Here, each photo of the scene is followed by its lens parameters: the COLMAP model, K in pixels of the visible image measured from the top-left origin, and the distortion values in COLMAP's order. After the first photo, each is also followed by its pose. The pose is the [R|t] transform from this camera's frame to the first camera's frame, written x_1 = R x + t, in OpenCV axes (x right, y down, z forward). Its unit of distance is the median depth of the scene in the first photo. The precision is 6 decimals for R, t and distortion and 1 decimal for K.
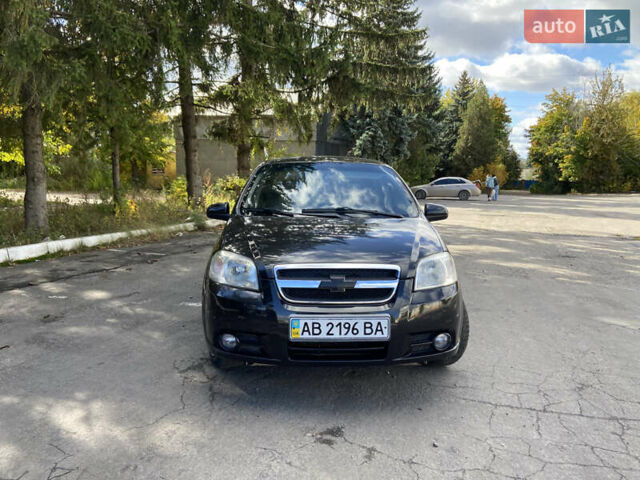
lens RADIAL K [[492.0, 0, 320.0], [0, 492.0, 240.0], [0, 0, 1]] dist [-0.000696, -0.006407]
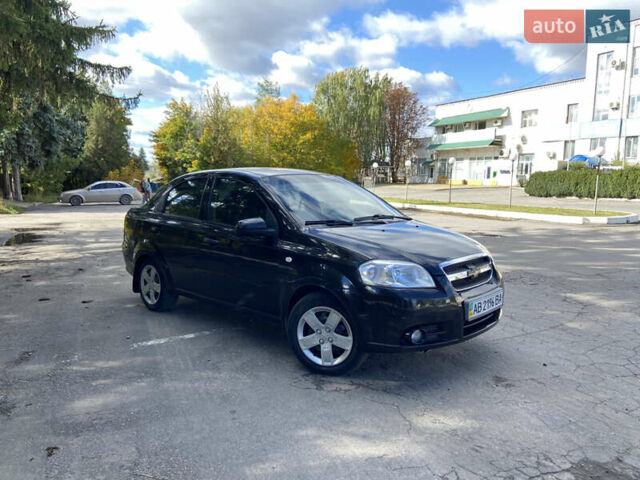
lens RADIAL K [[492.0, 0, 320.0], [0, 492.0, 240.0], [0, 0, 1]] dist [-0.000696, -0.006407]
pose [[0.699303, -0.086971, 0.709515, -0.095942], [0.089696, 0.995402, 0.033610, -0.006355], [-0.709176, 0.040137, 0.703888, 0.028966]]
